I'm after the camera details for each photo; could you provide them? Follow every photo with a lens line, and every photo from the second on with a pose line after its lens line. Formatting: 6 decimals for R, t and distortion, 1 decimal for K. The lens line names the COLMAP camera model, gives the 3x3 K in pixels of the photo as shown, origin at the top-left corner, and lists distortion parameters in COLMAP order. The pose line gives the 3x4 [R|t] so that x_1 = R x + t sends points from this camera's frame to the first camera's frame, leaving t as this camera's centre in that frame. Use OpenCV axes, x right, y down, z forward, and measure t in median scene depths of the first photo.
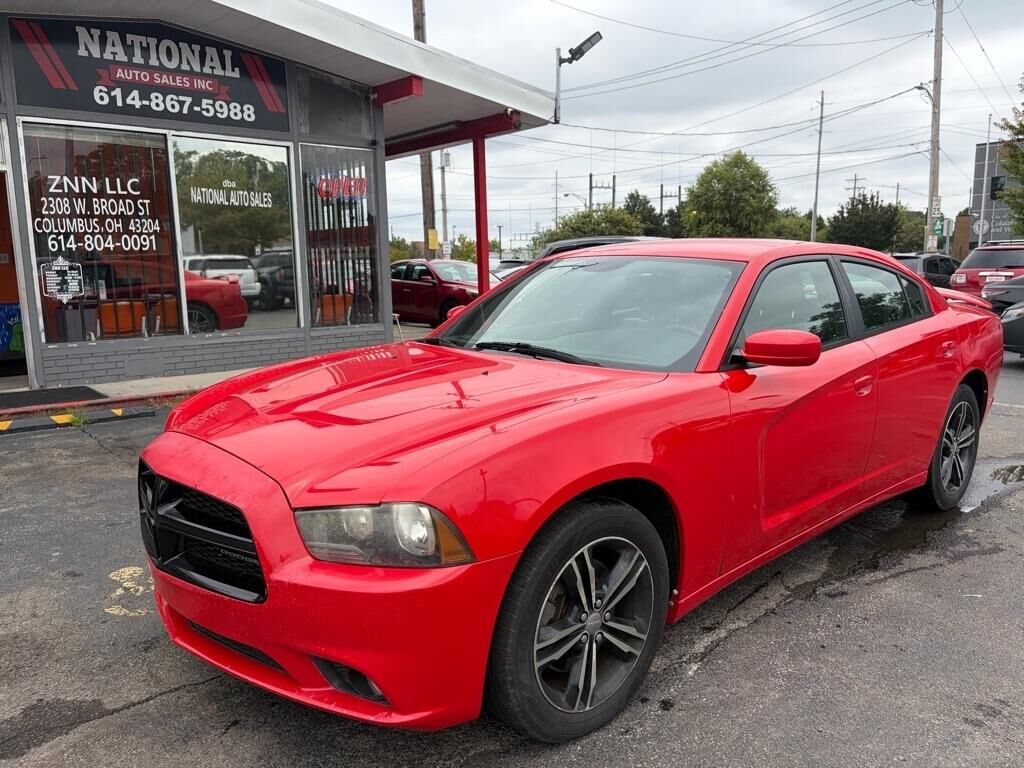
lens RADIAL K [[747.1, 0, 518.5], [0, 747.1, 380.8], [0, 0, 1]] dist [0.069005, -0.075511]
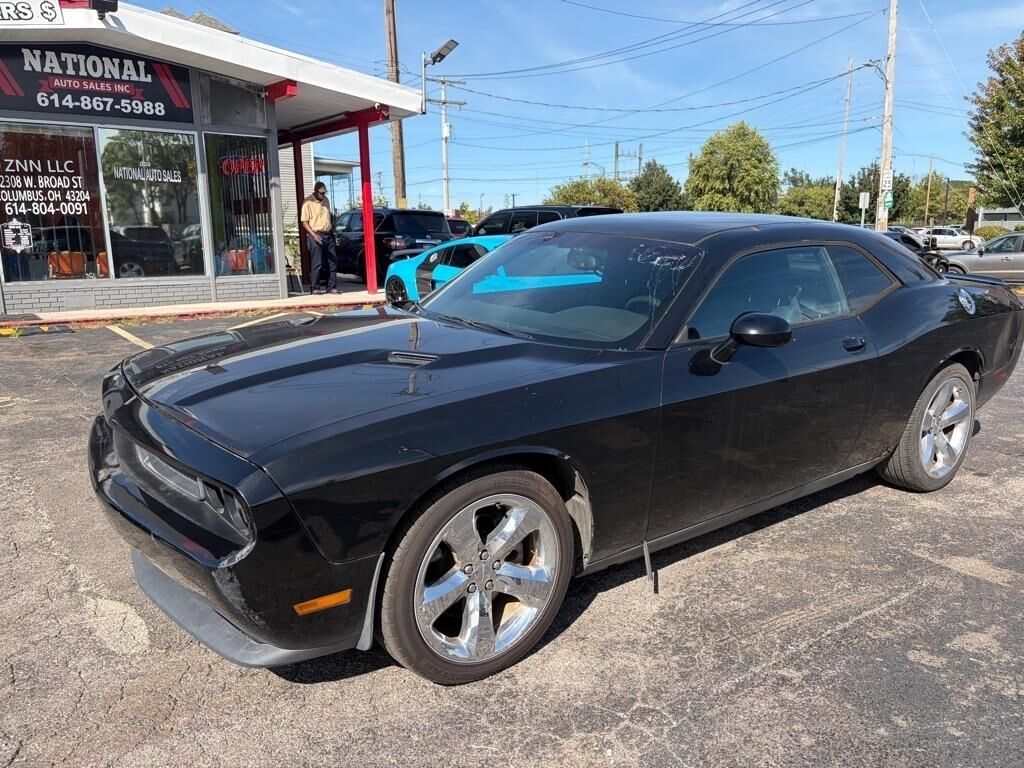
lens RADIAL K [[747.1, 0, 516.0], [0, 747.1, 384.9], [0, 0, 1]] dist [0.069005, -0.075511]
pose [[0.998407, 0.020691, -0.052496, 0.345710], [-0.018251, 0.998749, 0.046554, 0.051350], [0.053394, -0.045522, 0.997535, -0.304527]]
